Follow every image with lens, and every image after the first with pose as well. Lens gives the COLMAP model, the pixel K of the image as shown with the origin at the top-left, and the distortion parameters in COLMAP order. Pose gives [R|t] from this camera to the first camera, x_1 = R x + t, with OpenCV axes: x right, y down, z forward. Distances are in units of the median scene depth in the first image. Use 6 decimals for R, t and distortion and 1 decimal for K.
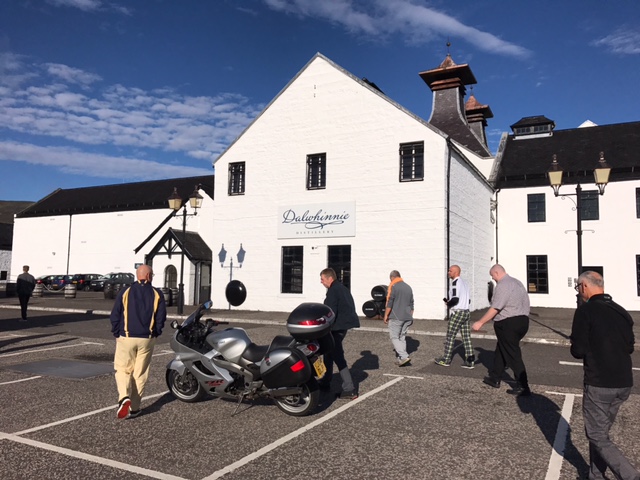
lens RADIAL K [[520.1, 0, 320.9], [0, 520.1, 245.3], [0, 0, 1]] dist [0.062776, -0.072274]
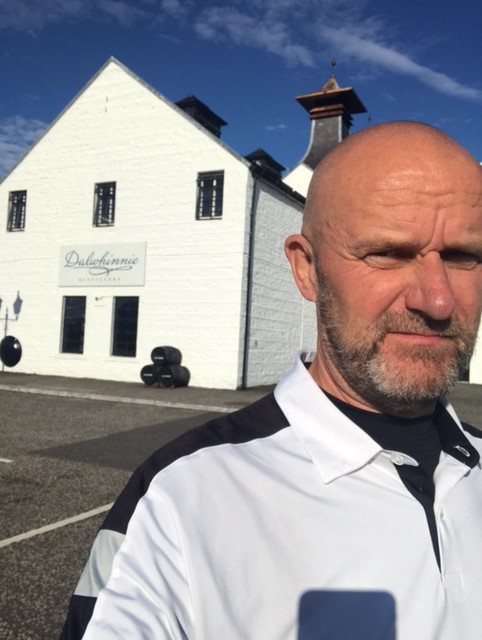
lens RADIAL K [[599.1, 0, 241.4], [0, 599.1, 321.3], [0, 0, 1]] dist [0.049263, 0.000000]
pose [[0.999491, 0.030853, 0.008134, 0.199530], [-0.031077, 0.999095, 0.029045, 0.006273], [-0.007231, -0.029283, 0.999545, 0.056142]]
